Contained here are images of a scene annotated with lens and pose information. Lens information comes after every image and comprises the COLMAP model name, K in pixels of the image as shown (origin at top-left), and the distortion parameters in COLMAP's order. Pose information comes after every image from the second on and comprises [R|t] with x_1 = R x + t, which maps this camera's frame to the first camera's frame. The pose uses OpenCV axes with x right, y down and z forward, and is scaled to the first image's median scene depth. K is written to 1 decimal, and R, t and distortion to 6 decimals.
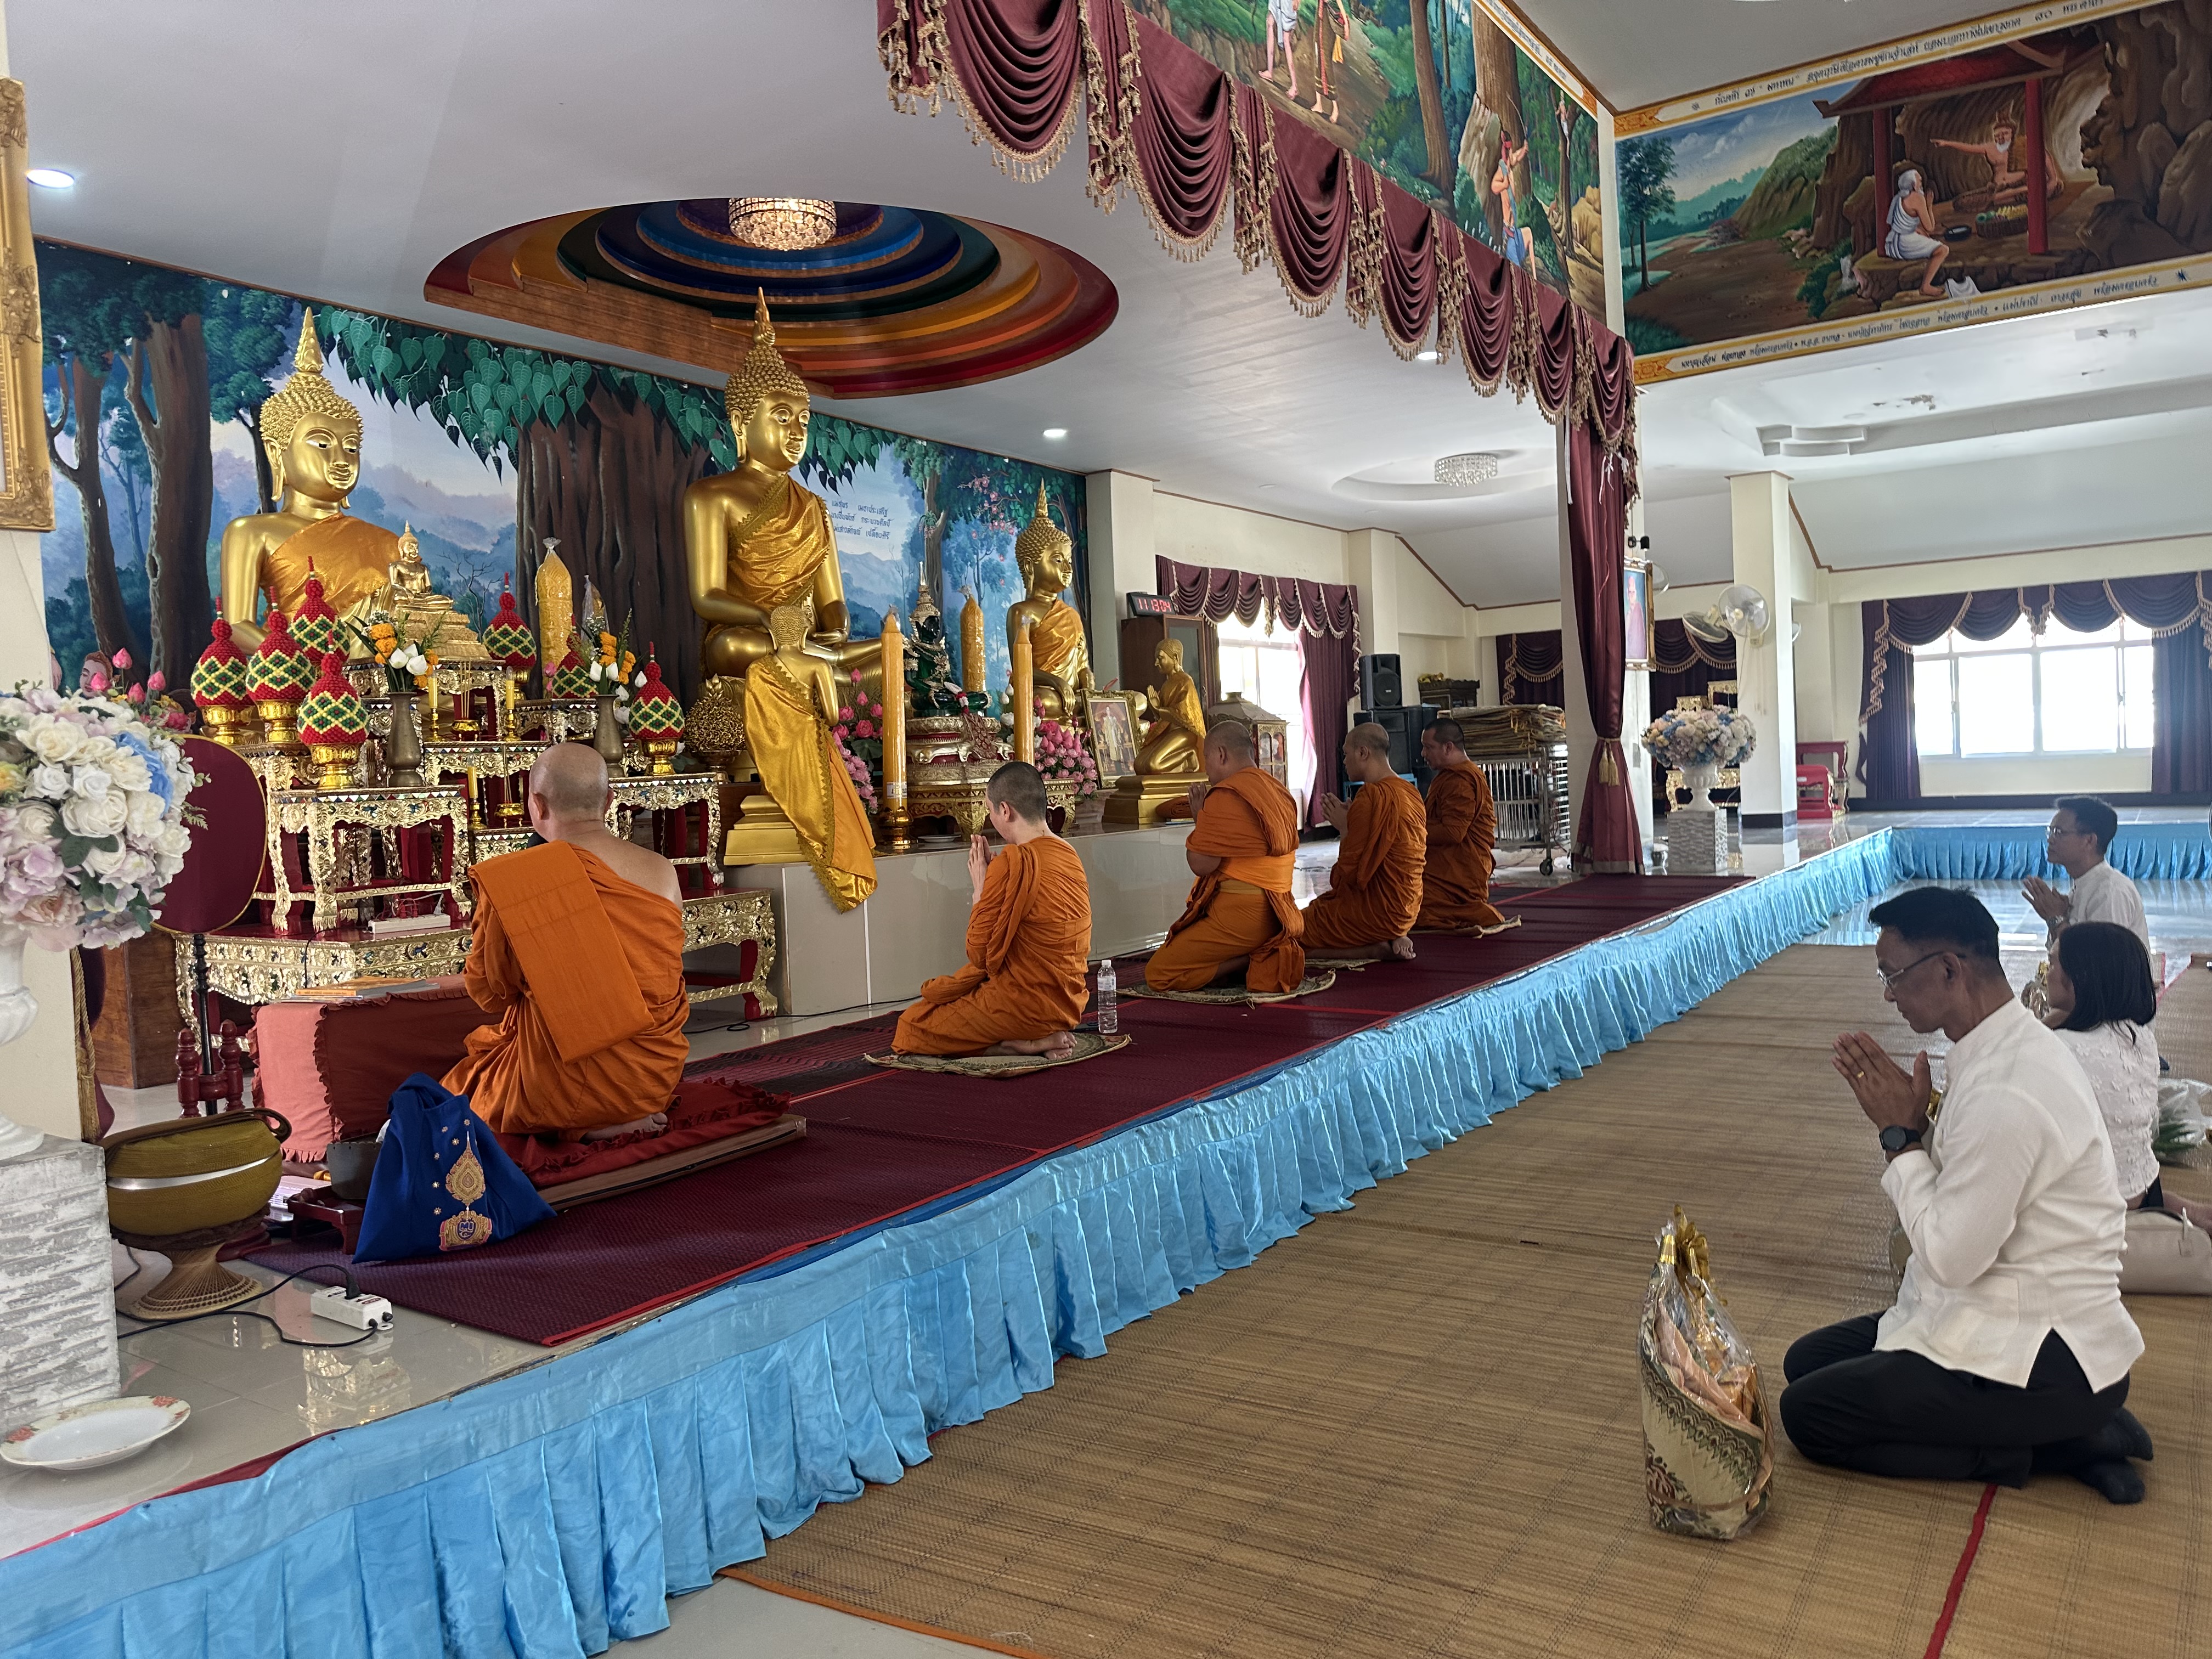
lens RADIAL K [[1547.0, 0, 1115.1], [0, 1547.0, 841.0], [0, 0, 1]] dist [0.076130, -0.100108]
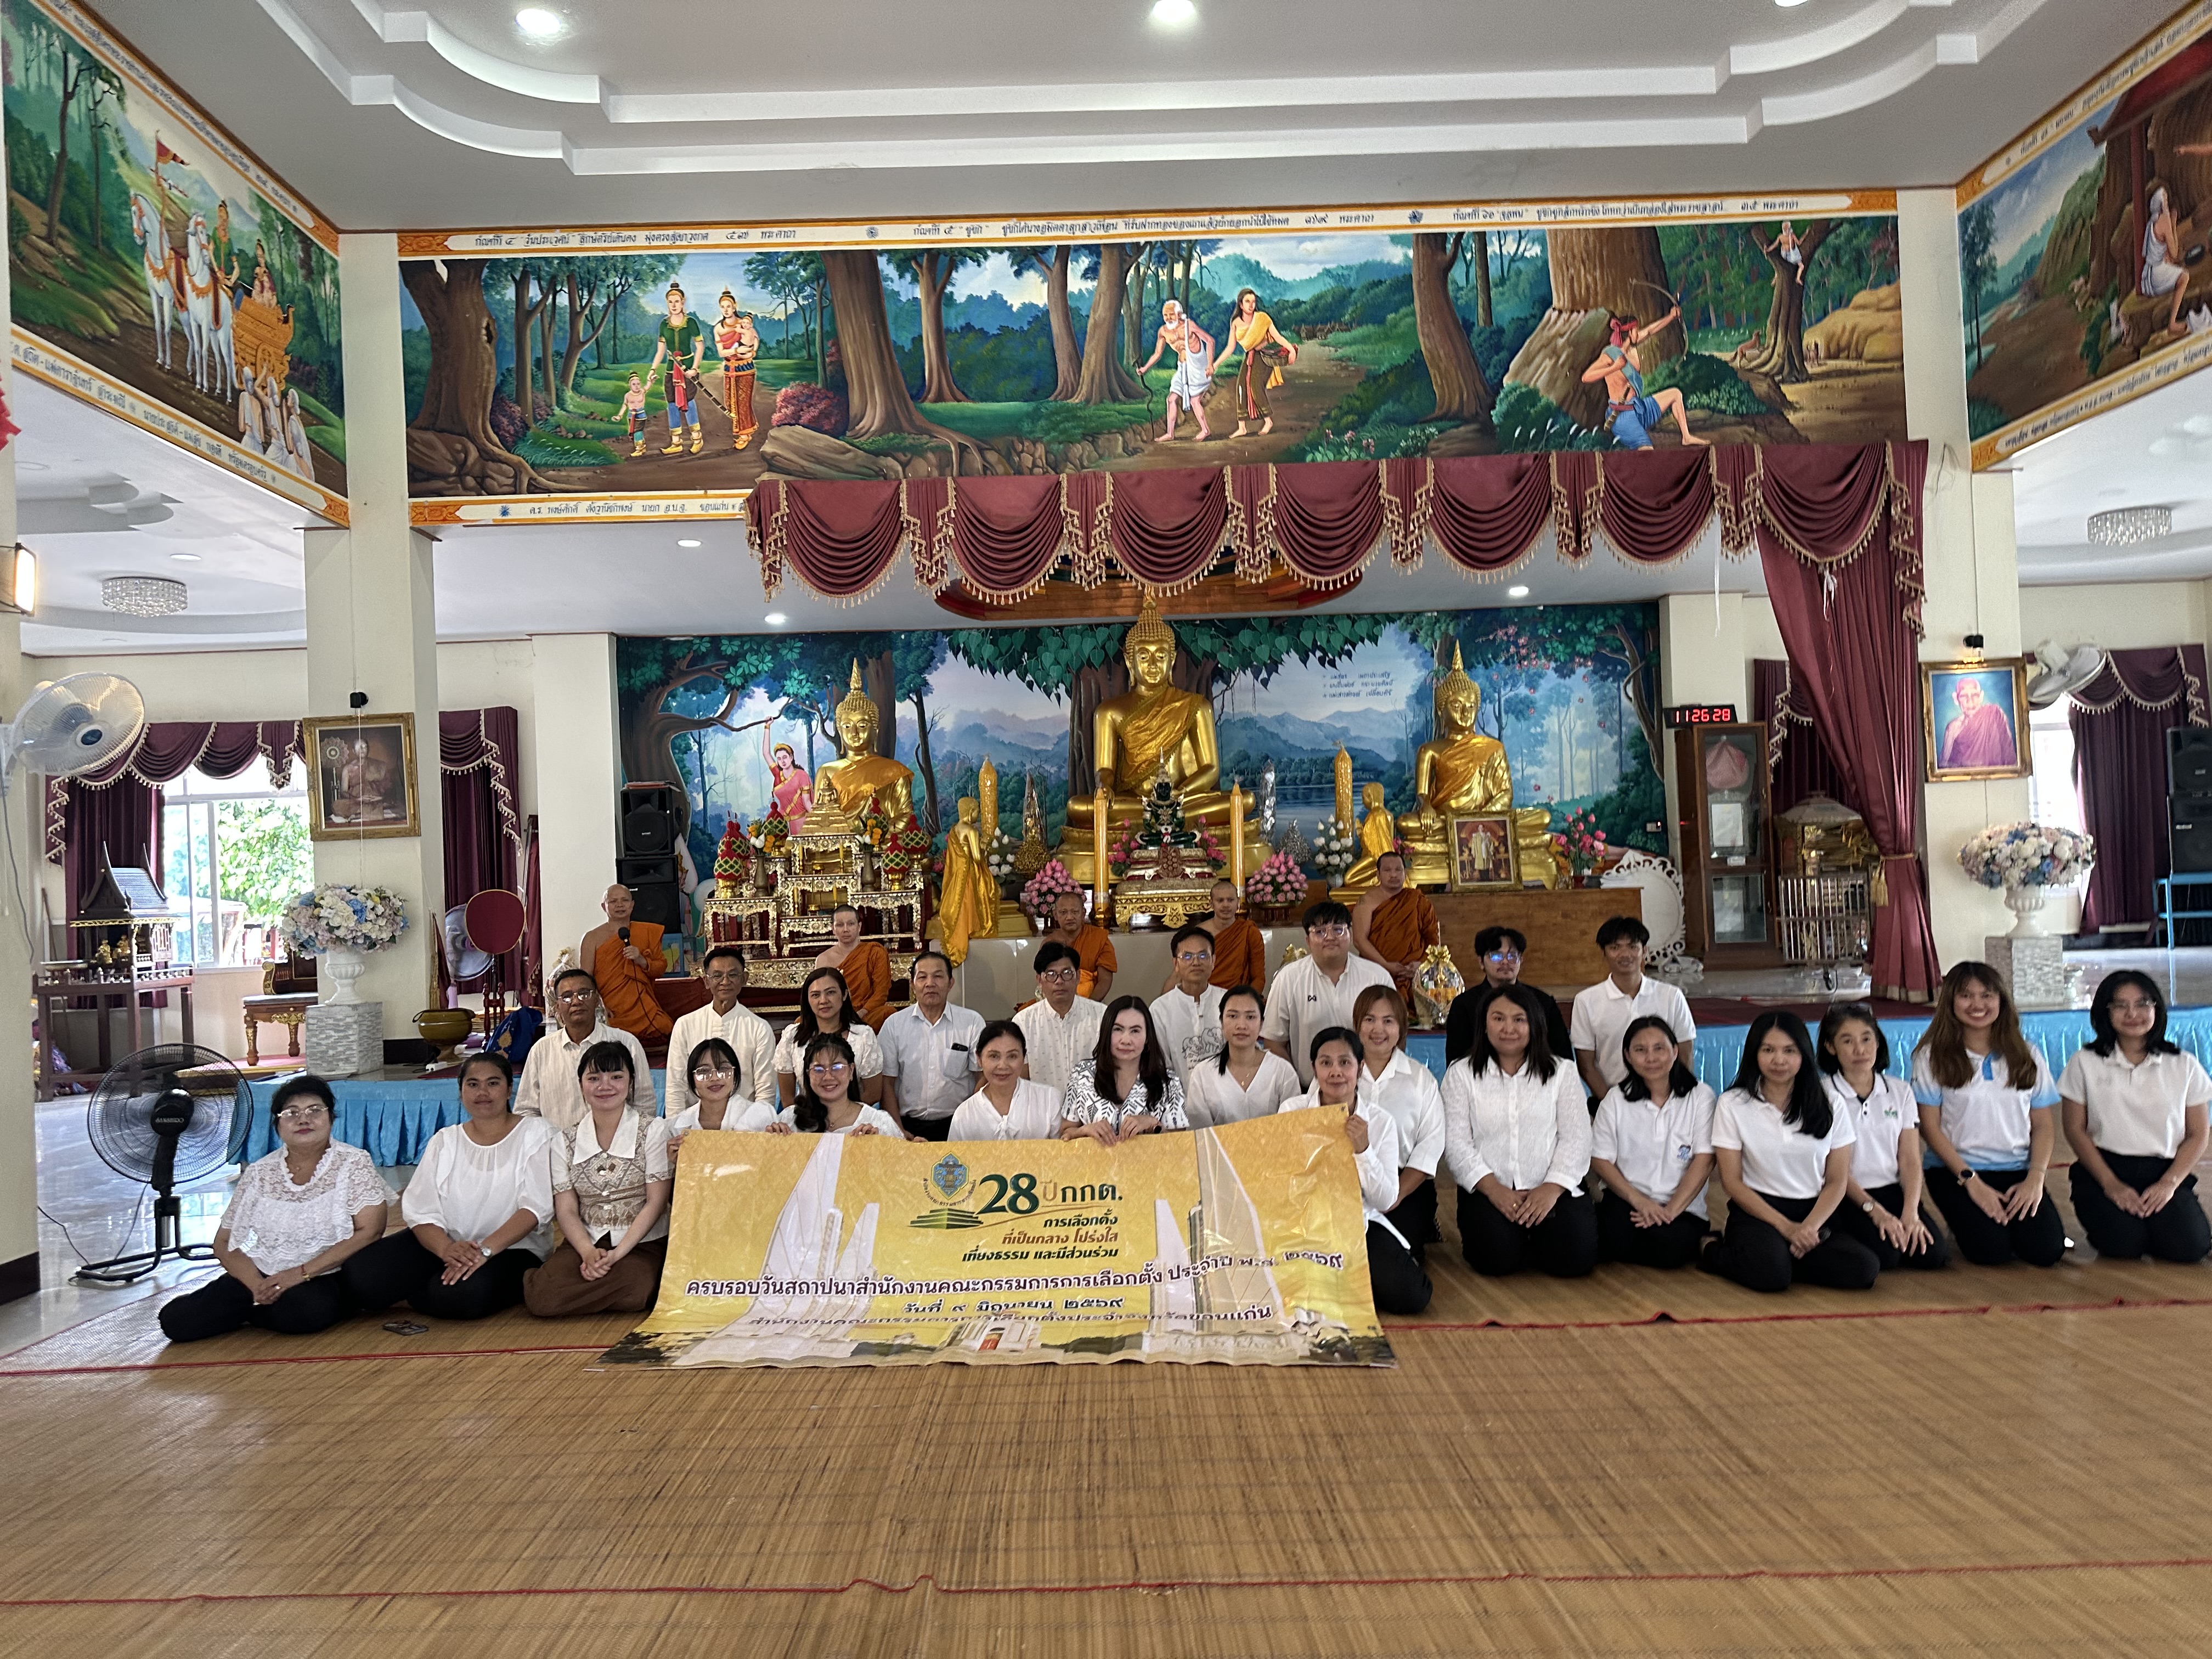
lens RADIAL K [[1547.0, 0, 1105.1], [0, 1547.0, 879.4], [0, 0, 1]] dist [0.076130, -0.100108]
pose [[0.575585, 0.023101, -0.817415, 1.085476], [-0.028024, 0.999571, 0.008516, -0.060948], [0.817261, 0.018005, 0.575986, 0.078692]]
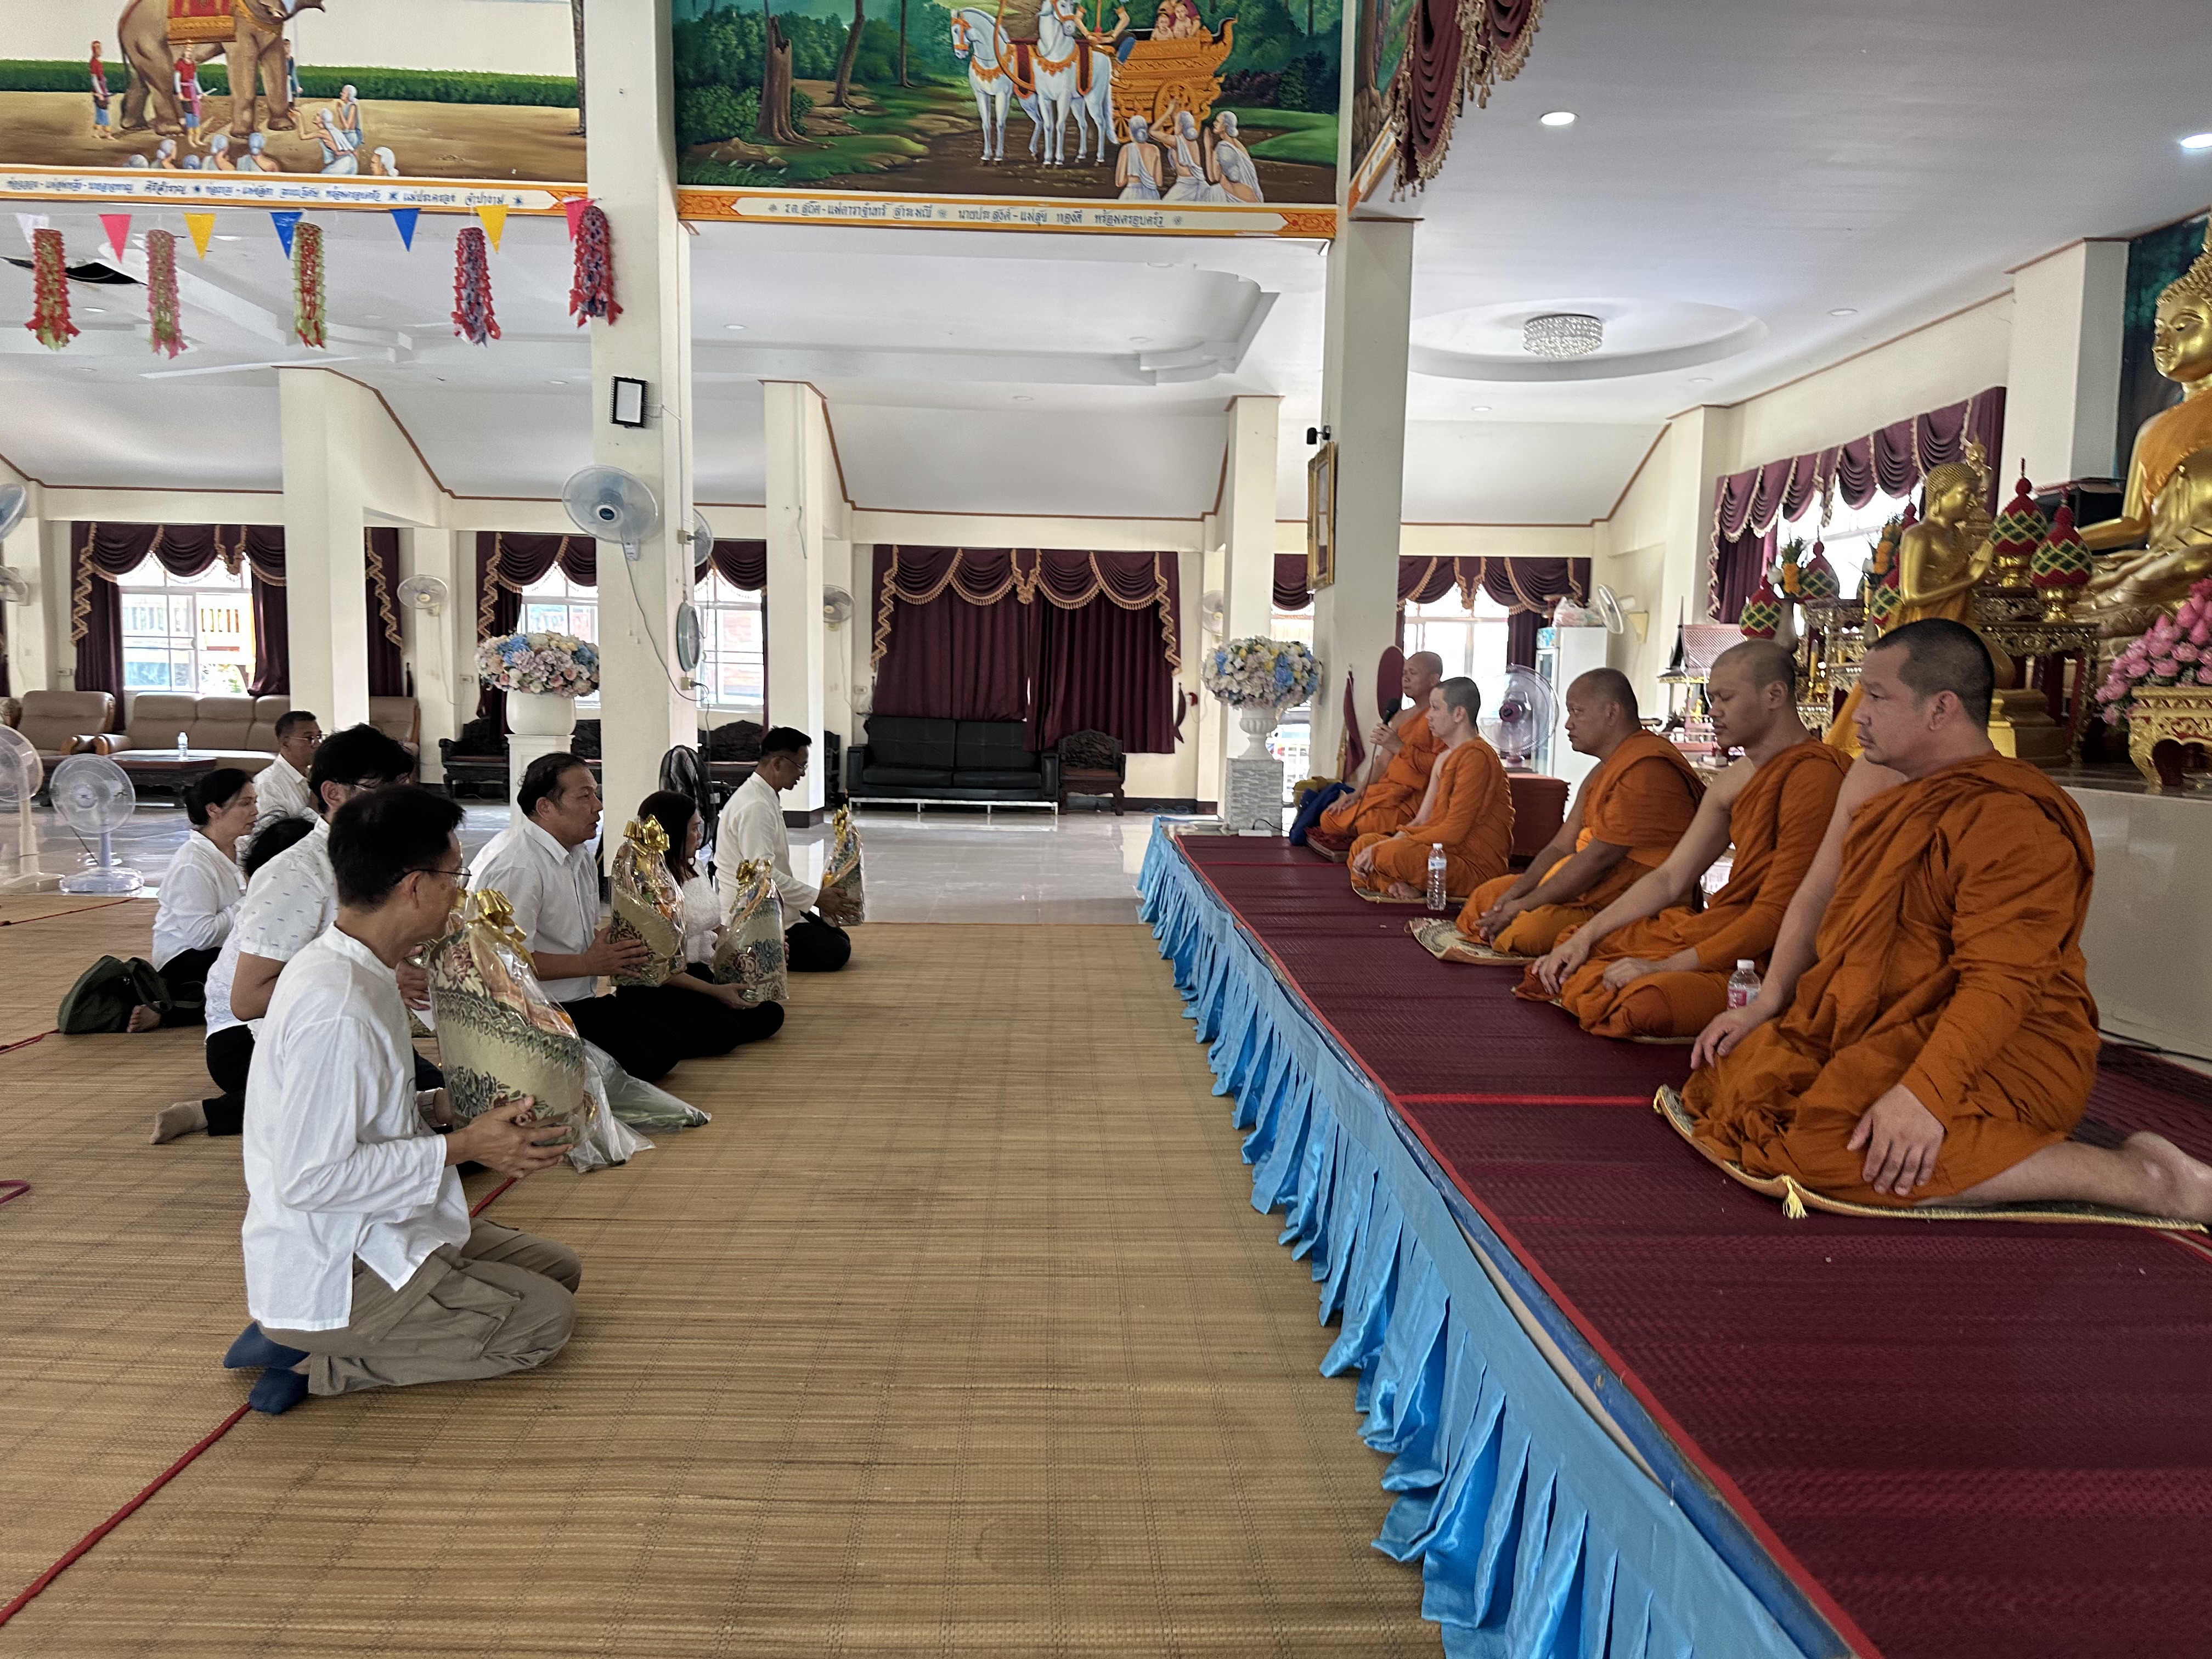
lens RADIAL K [[1547.0, 0, 1103.0], [0, 1547.0, 831.4], [0, 0, 1]] dist [0.076130, -0.100108]
pose [[-0.810347, 0.085818, -0.579632, 0.539976], [-0.007736, 0.987563, 0.157031, -0.067006], [0.585900, 0.131734, -0.799605, 1.151129]]
